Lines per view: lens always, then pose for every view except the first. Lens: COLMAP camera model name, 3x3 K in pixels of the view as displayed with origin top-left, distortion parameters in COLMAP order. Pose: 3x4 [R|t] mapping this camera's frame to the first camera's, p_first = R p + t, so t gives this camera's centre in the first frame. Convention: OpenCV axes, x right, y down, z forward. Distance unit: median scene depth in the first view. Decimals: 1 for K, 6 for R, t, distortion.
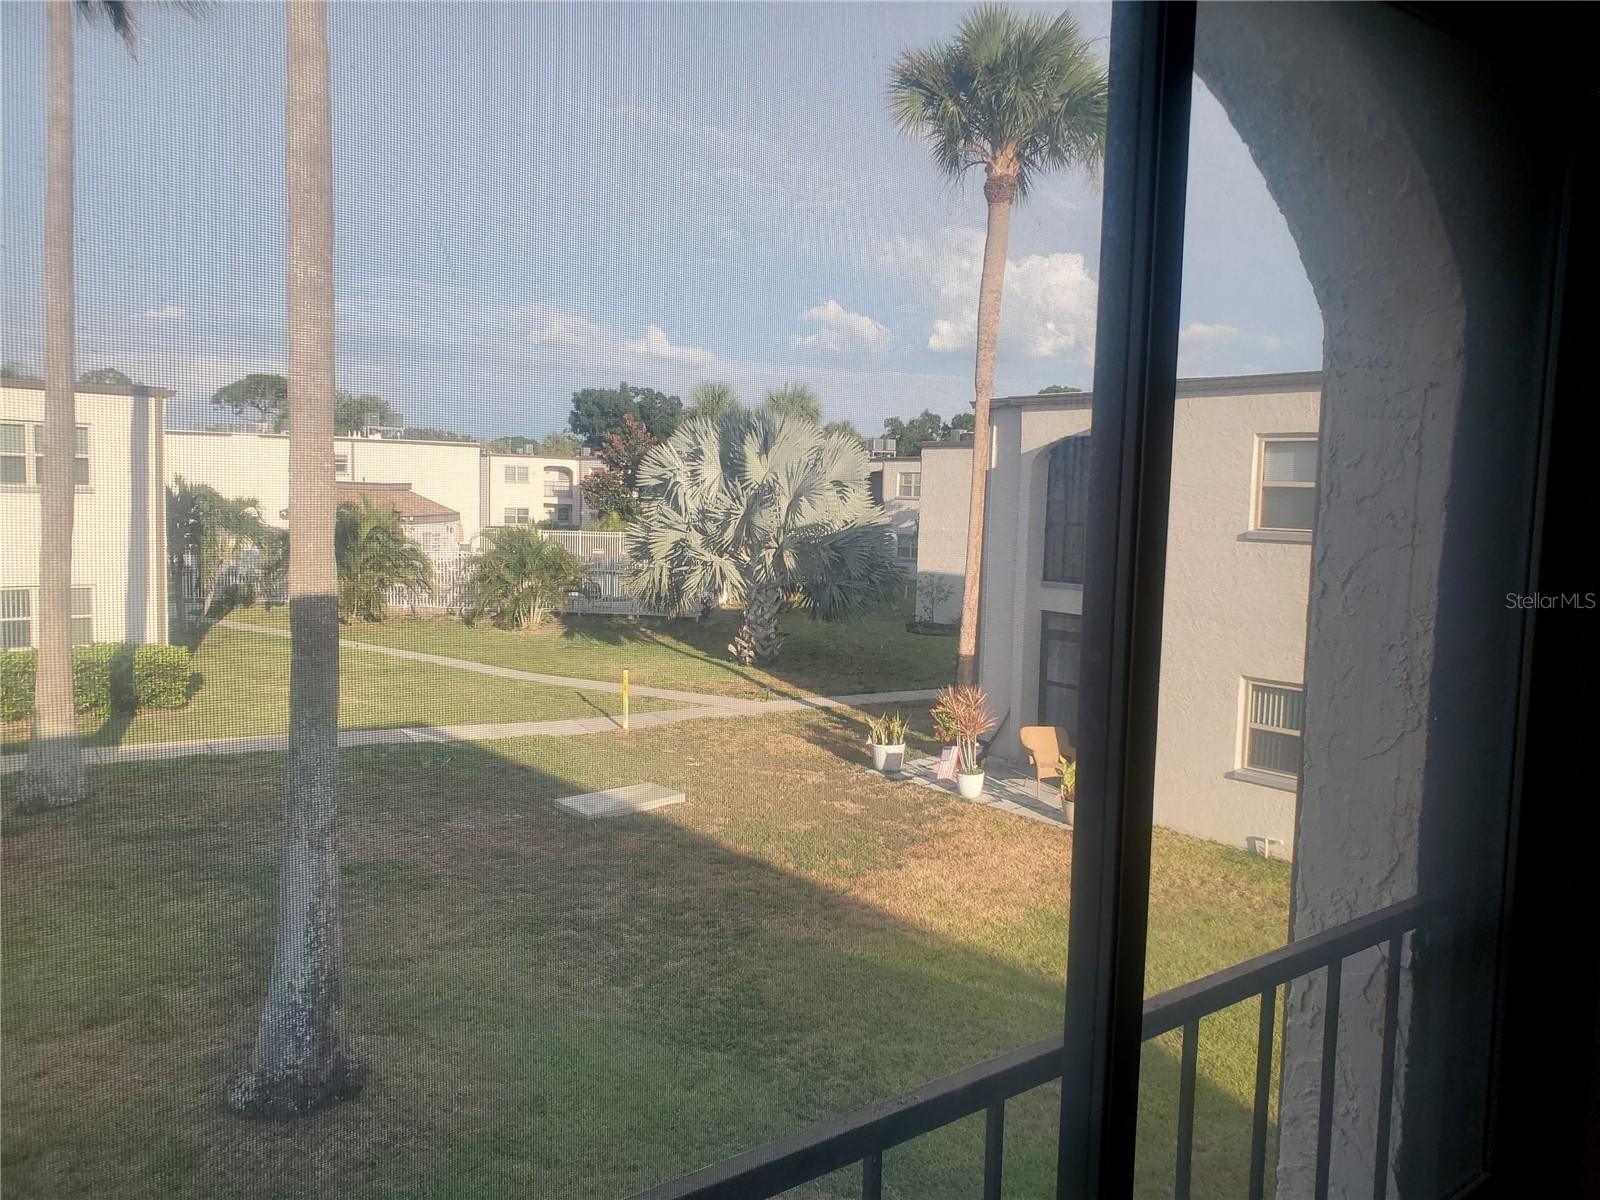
lens RADIAL K [[1256.6, 0, 797.8], [0, 1256.6, 592.8], [0, 0, 1]] dist [0.053369, -0.064266]
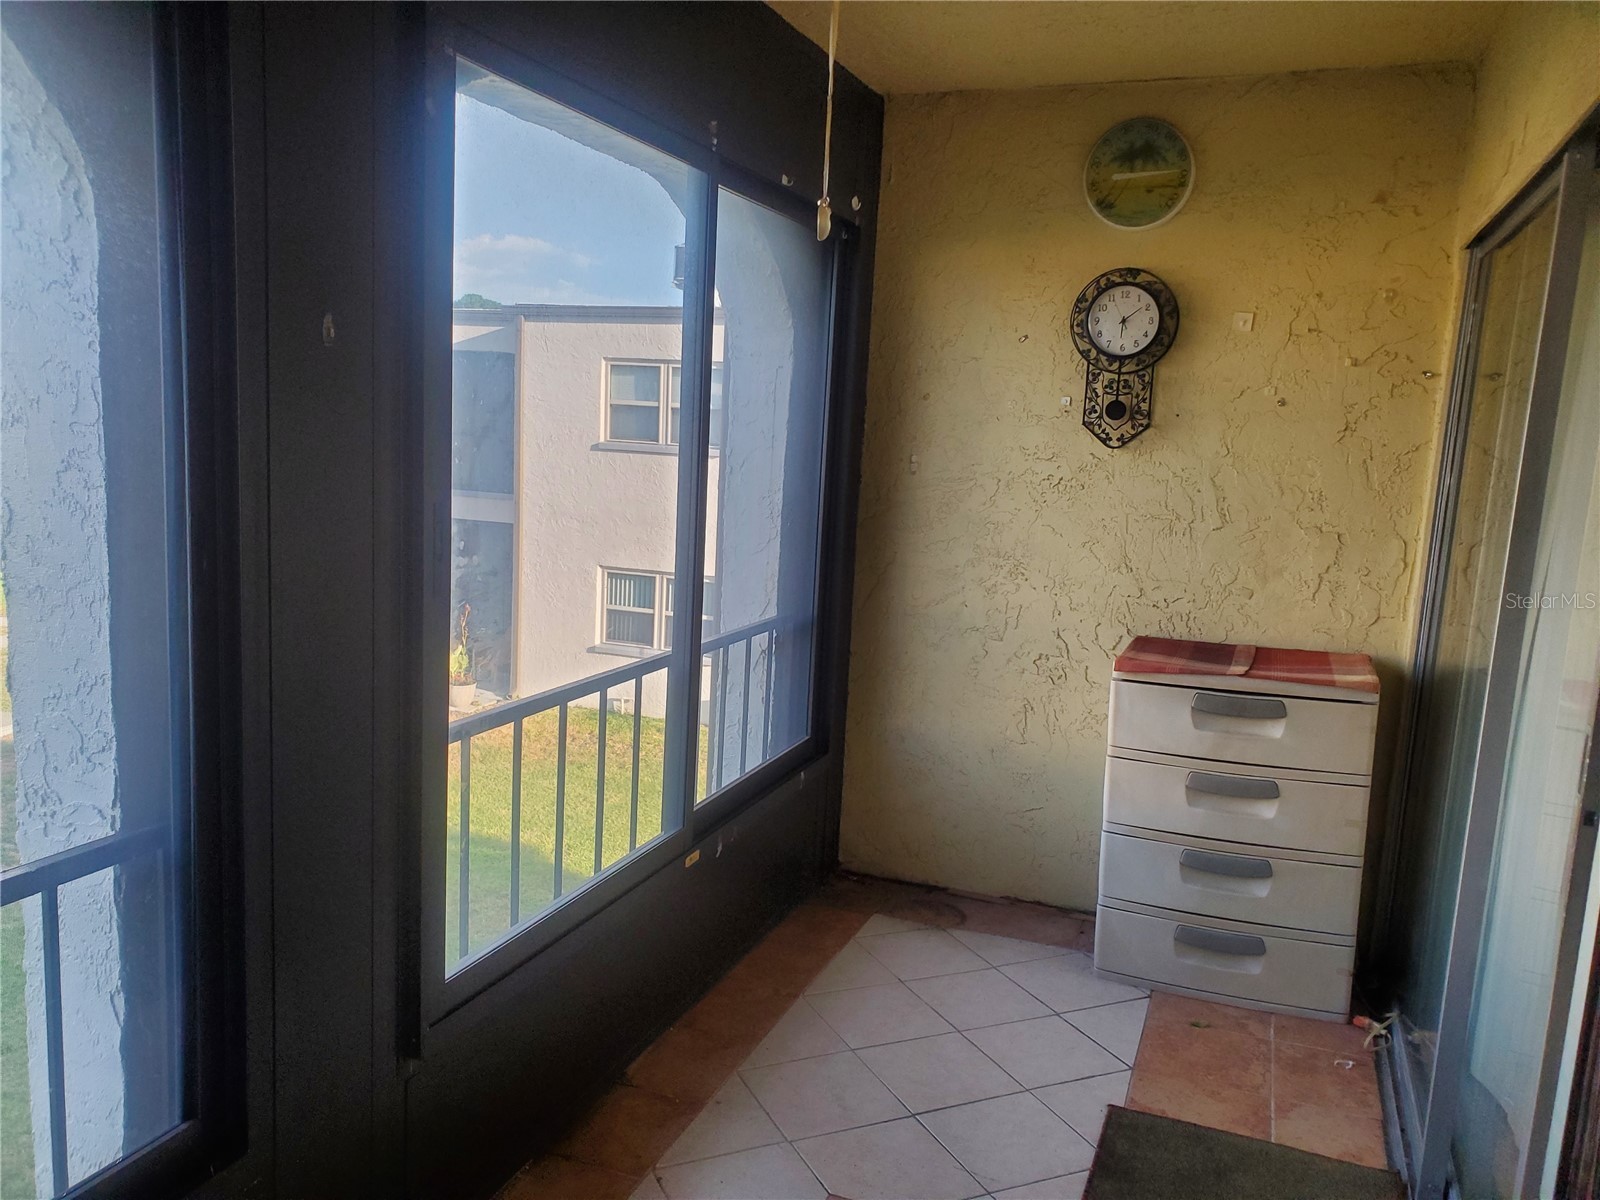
lens RADIAL K [[1256.6, 0, 799.1], [0, 1256.6, 606.0], [0, 0, 1]] dist [0.053369, -0.064266]
pose [[0.867468, -0.050809, 0.494892, -0.070923], [0.010498, 0.996419, 0.083898, 0.006909], [-0.497382, -0.067583, 0.864895, -0.113418]]
